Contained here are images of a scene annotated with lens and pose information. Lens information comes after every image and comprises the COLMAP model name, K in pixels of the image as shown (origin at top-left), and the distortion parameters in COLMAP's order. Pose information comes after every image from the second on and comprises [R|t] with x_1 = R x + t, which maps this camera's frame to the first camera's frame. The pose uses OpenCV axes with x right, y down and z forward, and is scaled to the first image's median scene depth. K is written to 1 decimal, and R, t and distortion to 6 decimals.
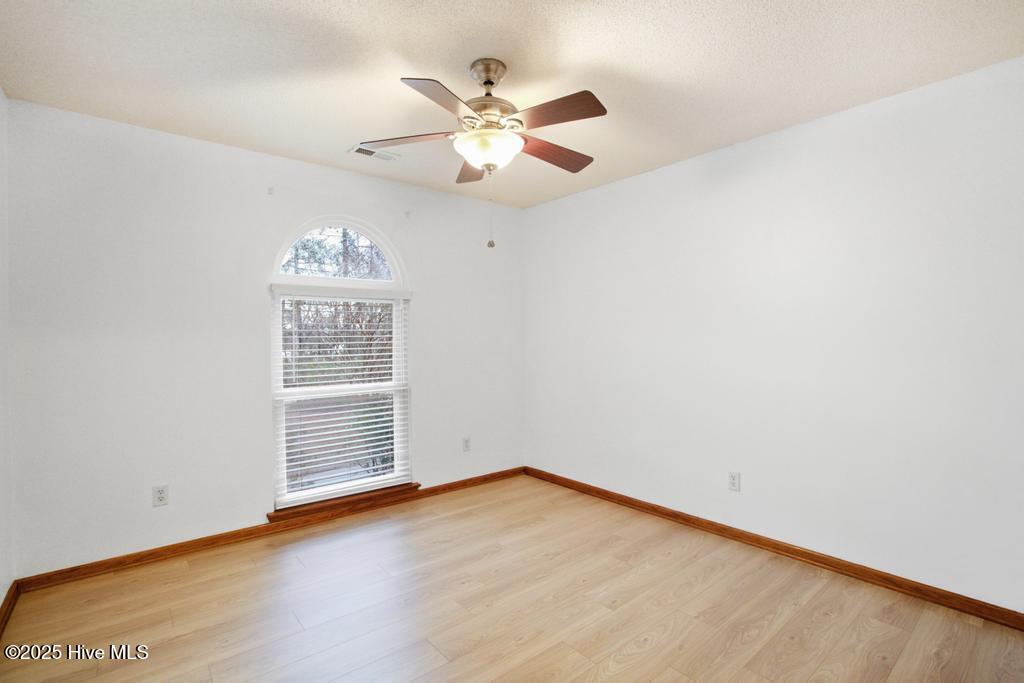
lens RADIAL K [[472.8, 0, 511.7], [0, 472.8, 344.1], [0, 0, 1]] dist [-0.023100, 0.000568]
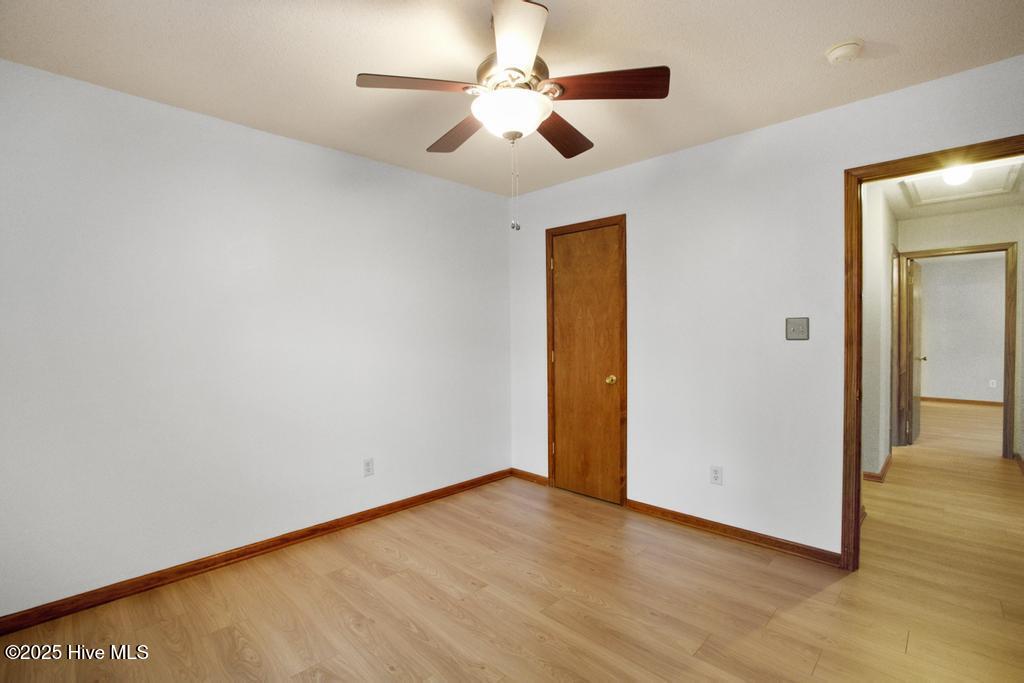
lens RADIAL K [[472.8, 0, 513.2], [0, 472.8, 337.9], [0, 0, 1]] dist [-0.023100, 0.000568]
pose [[-0.087449, -0.003091, 0.996164, -0.674056], [0.029002, 0.999563, 0.005647, 0.002507], [-0.995747, 0.029385, -0.087321, 0.809336]]
